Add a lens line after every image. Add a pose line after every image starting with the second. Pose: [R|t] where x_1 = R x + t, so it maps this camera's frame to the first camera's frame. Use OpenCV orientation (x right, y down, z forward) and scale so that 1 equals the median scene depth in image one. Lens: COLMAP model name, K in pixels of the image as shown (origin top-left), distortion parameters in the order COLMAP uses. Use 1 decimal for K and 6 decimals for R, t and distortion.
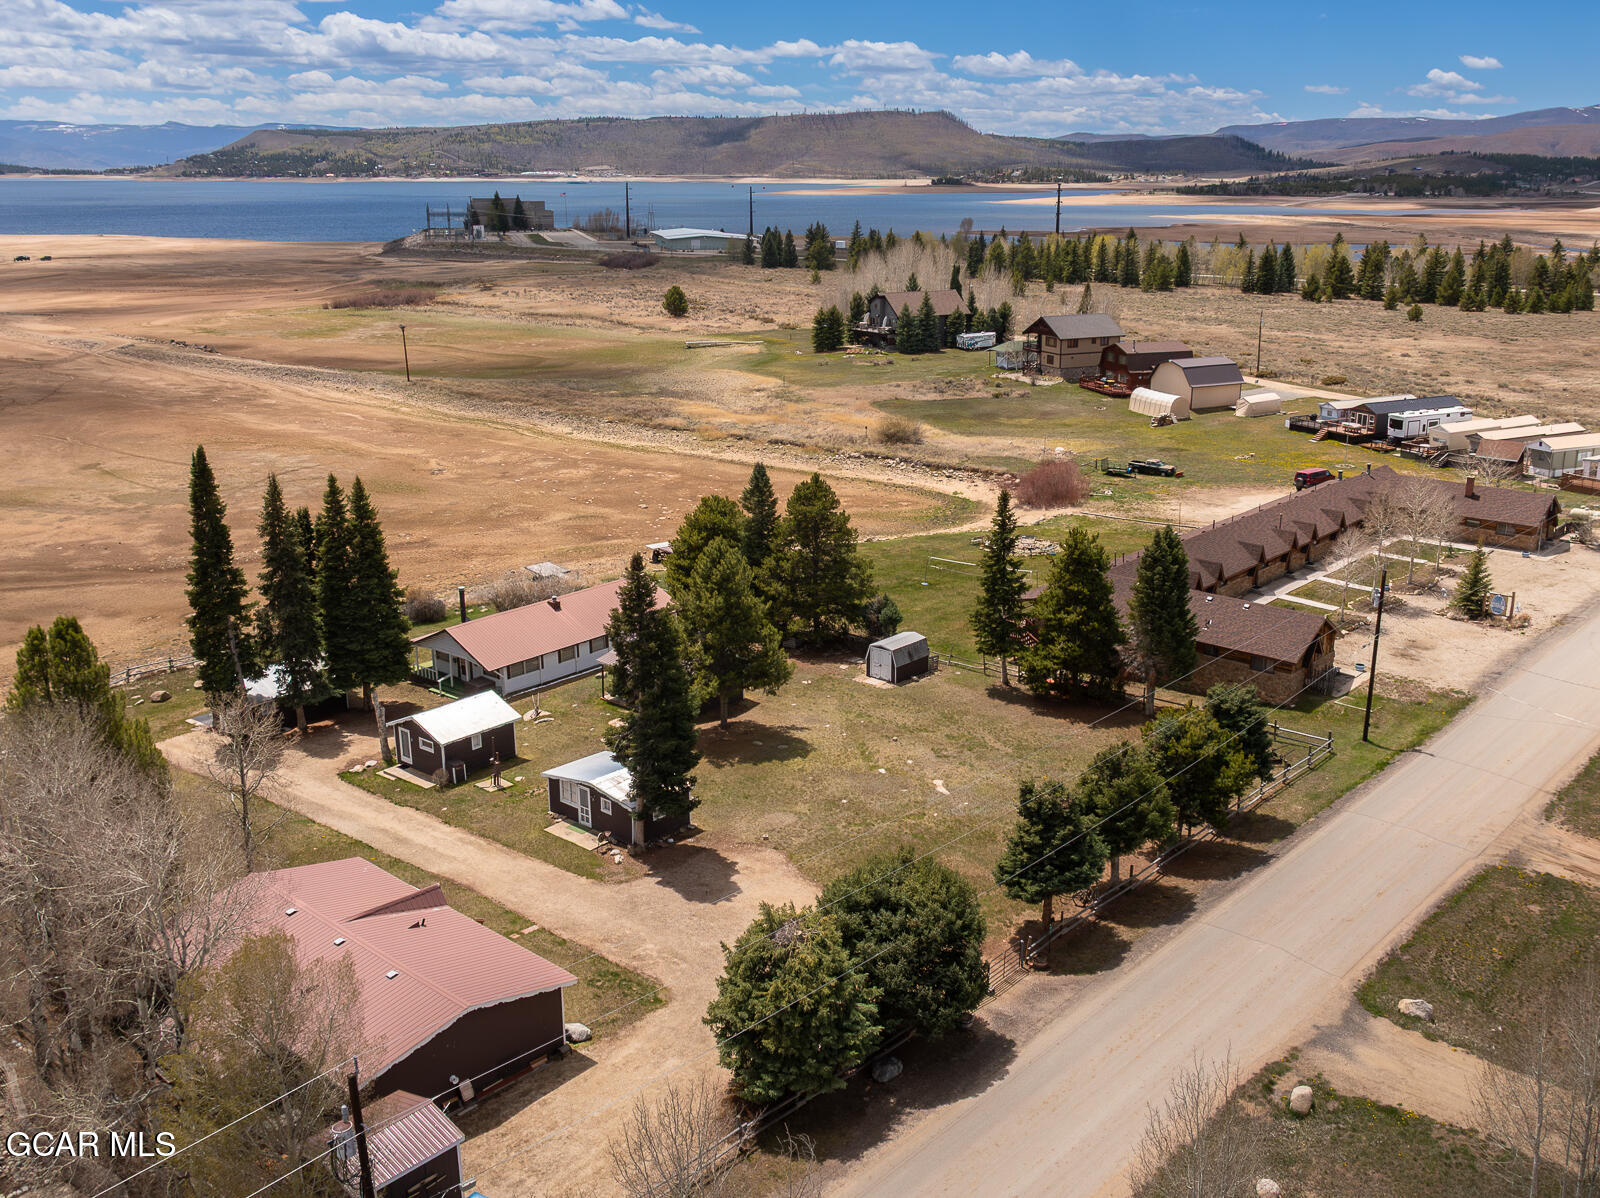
lens RADIAL K [[1501.9, 0, 843.5], [0, 1501.9, 590.5], [0, 0, 1]] dist [-0.032686, 0.000000]
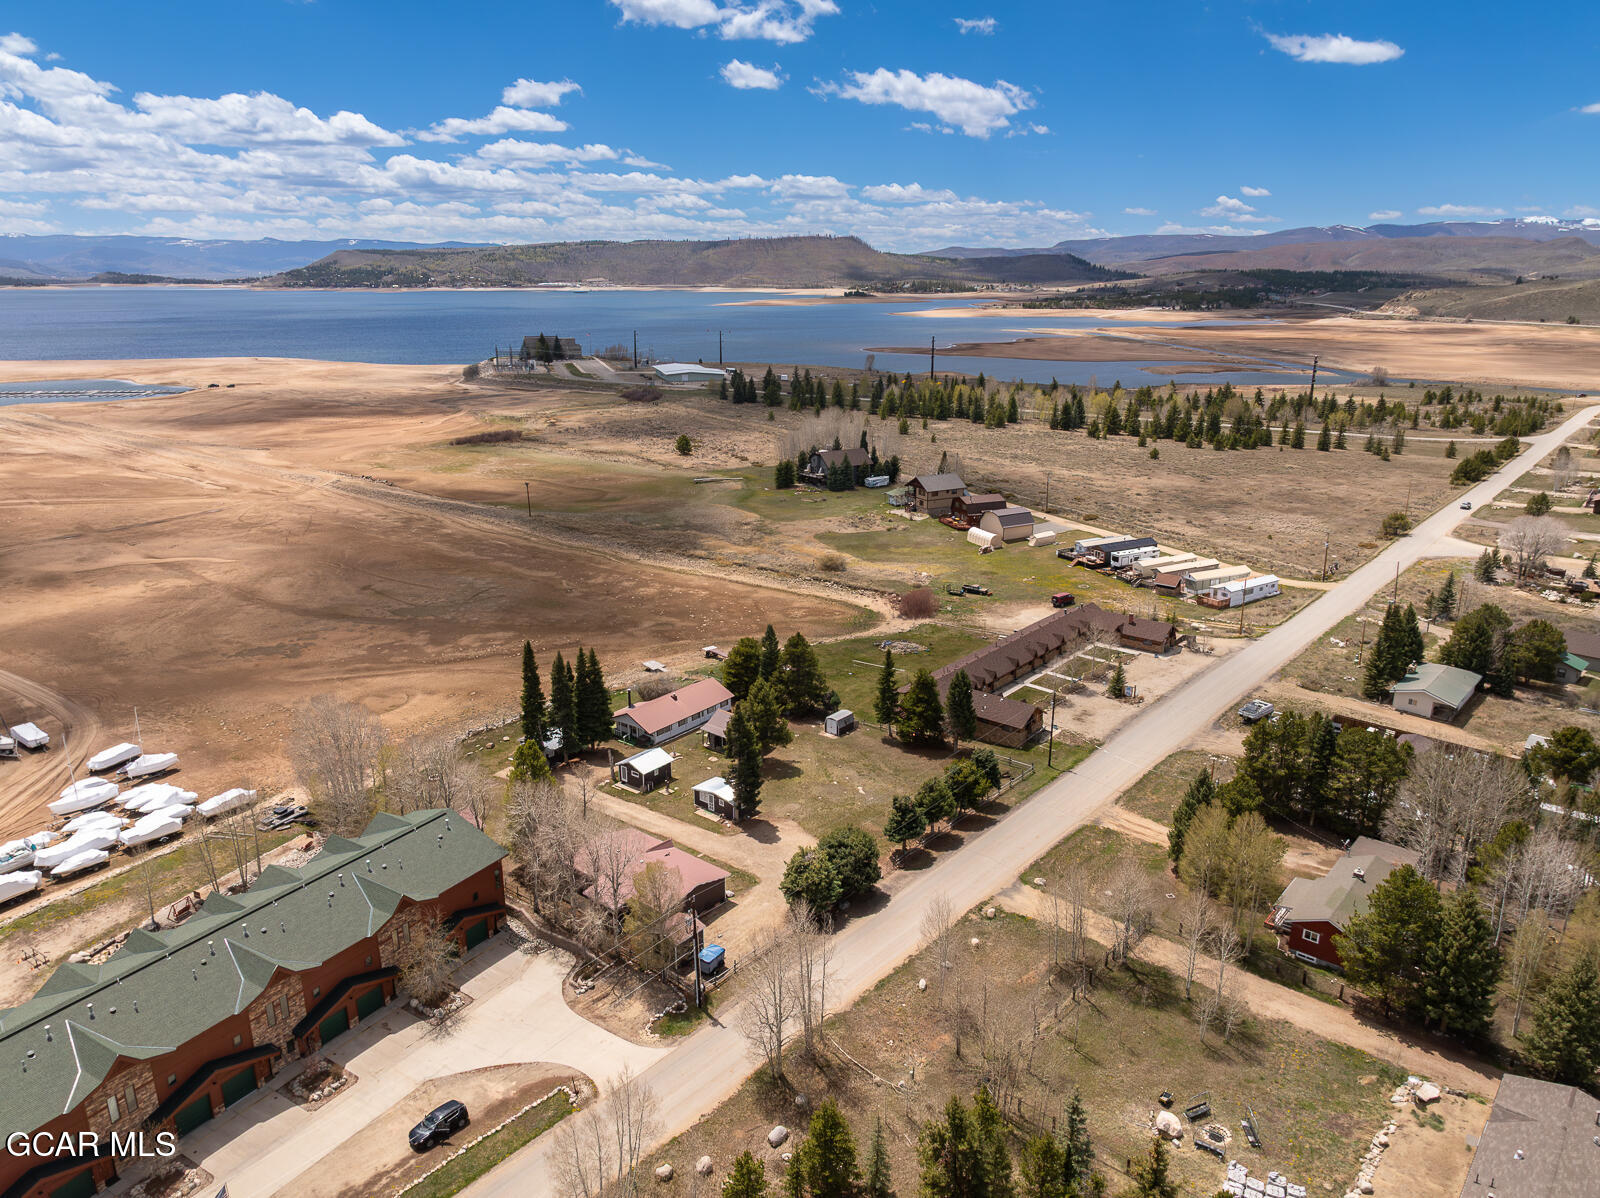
lens RADIAL K [[1129.1, 0, 808.0], [0, 1129.1, 600.0], [0, 0, 1]] dist [-0.034825, 0.019443]
pose [[0.999661, -0.006393, 0.025225, -0.041408], [0.006149, 0.999934, 0.009752, -0.127007], [-0.025286, -0.009593, 0.999634, -0.514974]]
